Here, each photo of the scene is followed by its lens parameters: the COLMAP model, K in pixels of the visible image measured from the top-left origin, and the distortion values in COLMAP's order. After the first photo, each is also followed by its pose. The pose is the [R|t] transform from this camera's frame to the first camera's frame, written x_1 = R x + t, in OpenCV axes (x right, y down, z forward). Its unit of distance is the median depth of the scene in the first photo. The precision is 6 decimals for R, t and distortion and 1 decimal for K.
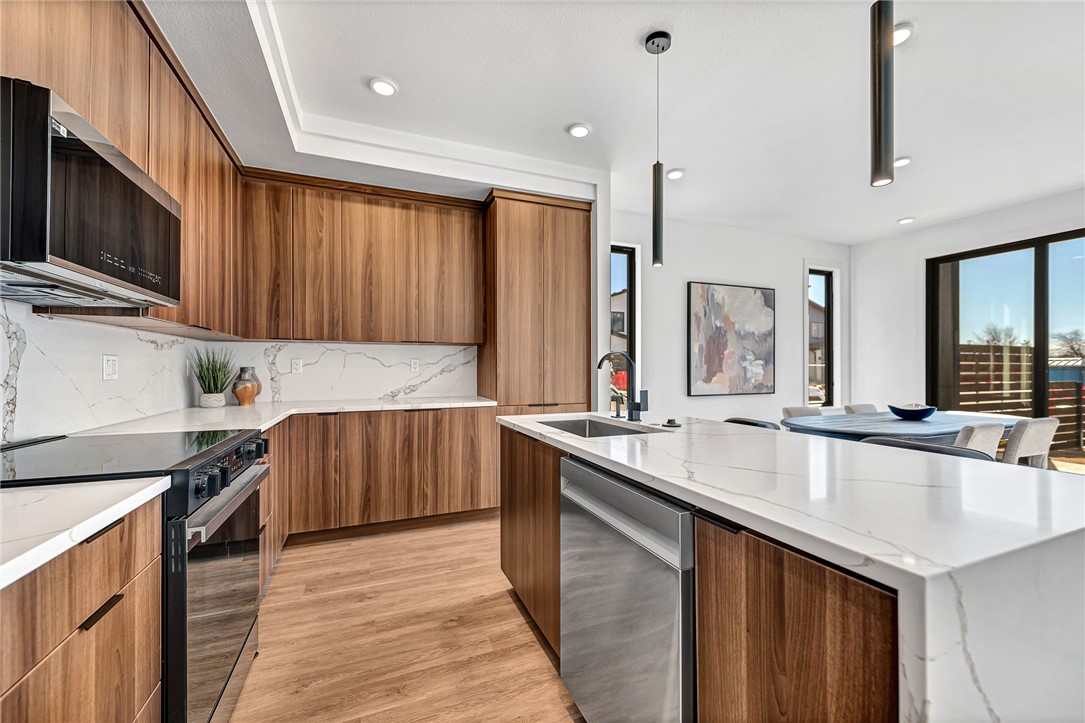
lens RADIAL K [[434.4, 0, 541.5], [0, 434.4, 366.4], [0, 0, 1]] dist [0.003671, -0.002146]
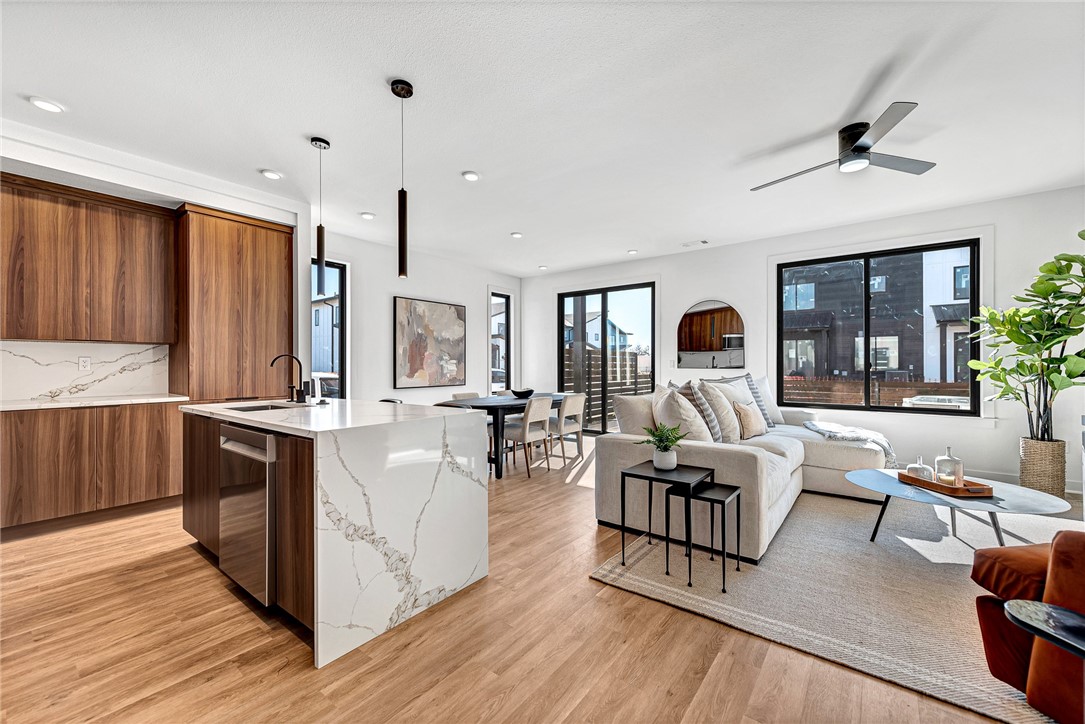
lens RADIAL K [[434.4, 0, 543.8], [0, 434.4, 362.2], [0, 0, 1]] dist [0.003671, -0.002146]
pose [[0.860234, 0.002509, 0.509894, 0.105584], [0.000264, 0.999986, -0.005365, -0.000349], [-0.509900, 0.004750, 0.860221, -0.395547]]
